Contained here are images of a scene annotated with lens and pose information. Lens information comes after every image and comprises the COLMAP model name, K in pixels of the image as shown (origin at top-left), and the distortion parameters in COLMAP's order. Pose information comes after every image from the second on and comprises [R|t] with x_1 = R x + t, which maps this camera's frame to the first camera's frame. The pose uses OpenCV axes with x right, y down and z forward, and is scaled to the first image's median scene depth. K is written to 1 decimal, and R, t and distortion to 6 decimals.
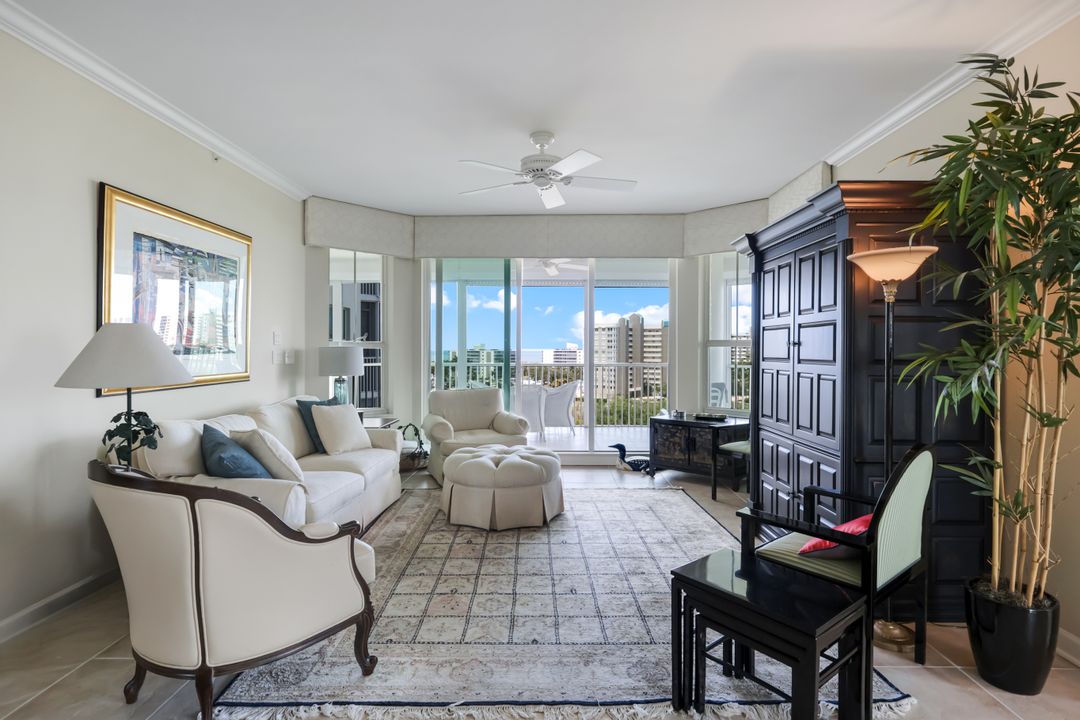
lens RADIAL K [[552.9, 0, 539.0], [0, 552.9, 351.7], [0, 0, 1]] dist [-0.000146, -0.000224]
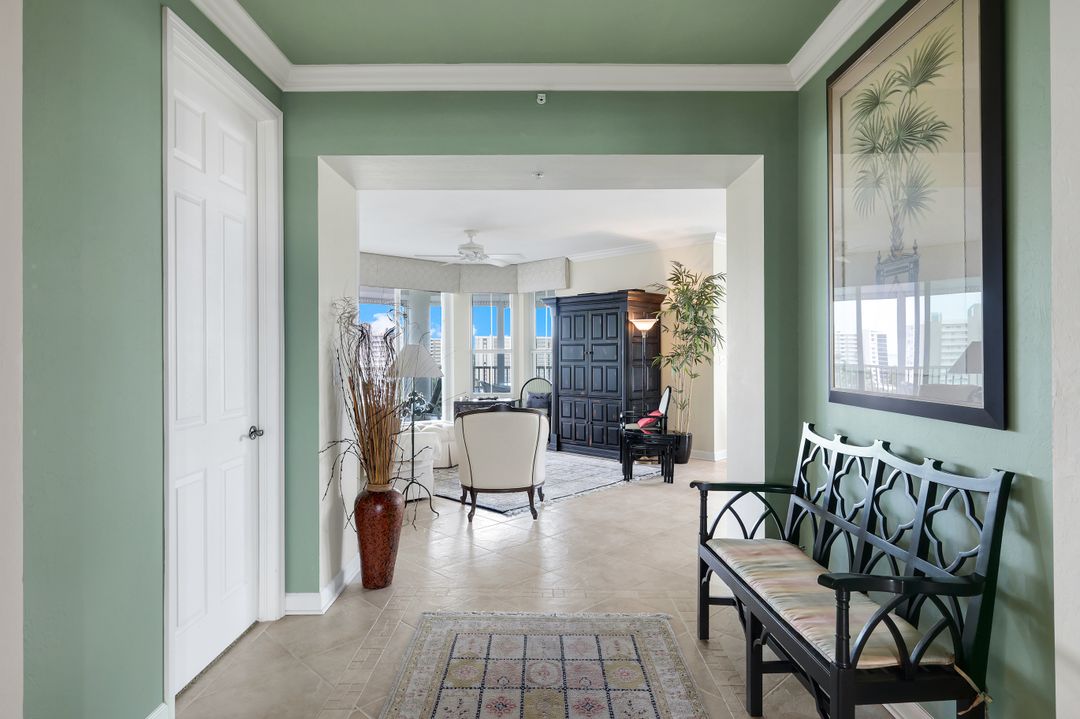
lens RADIAL K [[605.6, 0, 544.8], [0, 605.6, 352.3], [0, 0, 1]] dist [-0.002371, -0.000701]
pose [[0.687711, -0.003623, 0.725976, -1.223698], [0.008447, 0.999960, -0.003011, -0.009694], [-0.725936, 0.008203, 0.687714, -0.449628]]
